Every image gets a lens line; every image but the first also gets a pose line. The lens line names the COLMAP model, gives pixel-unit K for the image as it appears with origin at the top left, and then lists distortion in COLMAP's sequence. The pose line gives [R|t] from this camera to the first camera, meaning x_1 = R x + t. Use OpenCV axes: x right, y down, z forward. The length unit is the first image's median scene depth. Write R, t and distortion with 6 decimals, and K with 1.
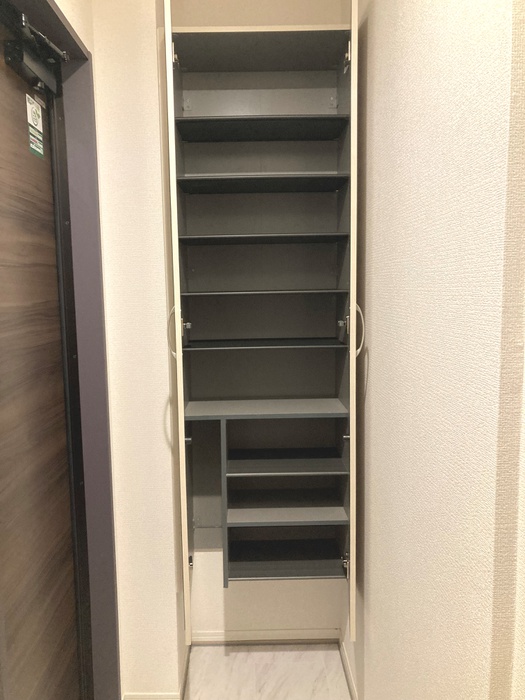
lens RADIAL K [[573.5, 0, 266.5], [0, 573.5, 369.0], [0, 0, 1]] dist [0.010116, -0.007111]
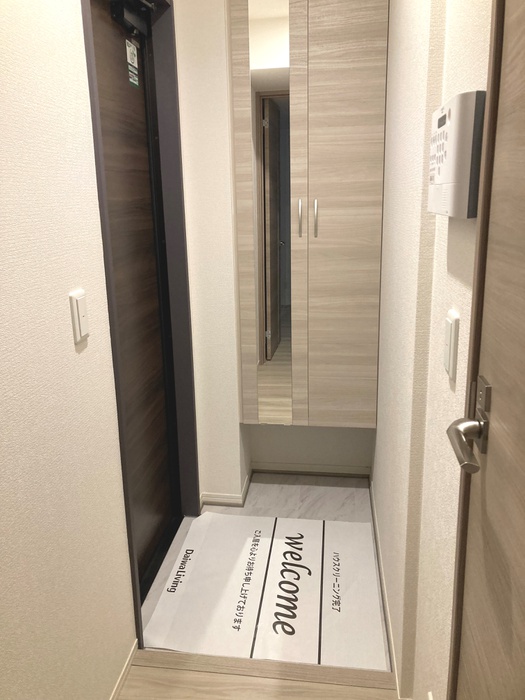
lens RADIAL K [[573.5, 0, 260.8], [0, 573.5, 350.1], [0, 0, 1]] dist [0.010116, -0.007111]
pose [[0.987268, 0.027314, -0.156706, 0.118726], [-0.007568, 0.992098, 0.125240, 0.068286], [0.158889, -0.122459, 0.979673, -0.340097]]
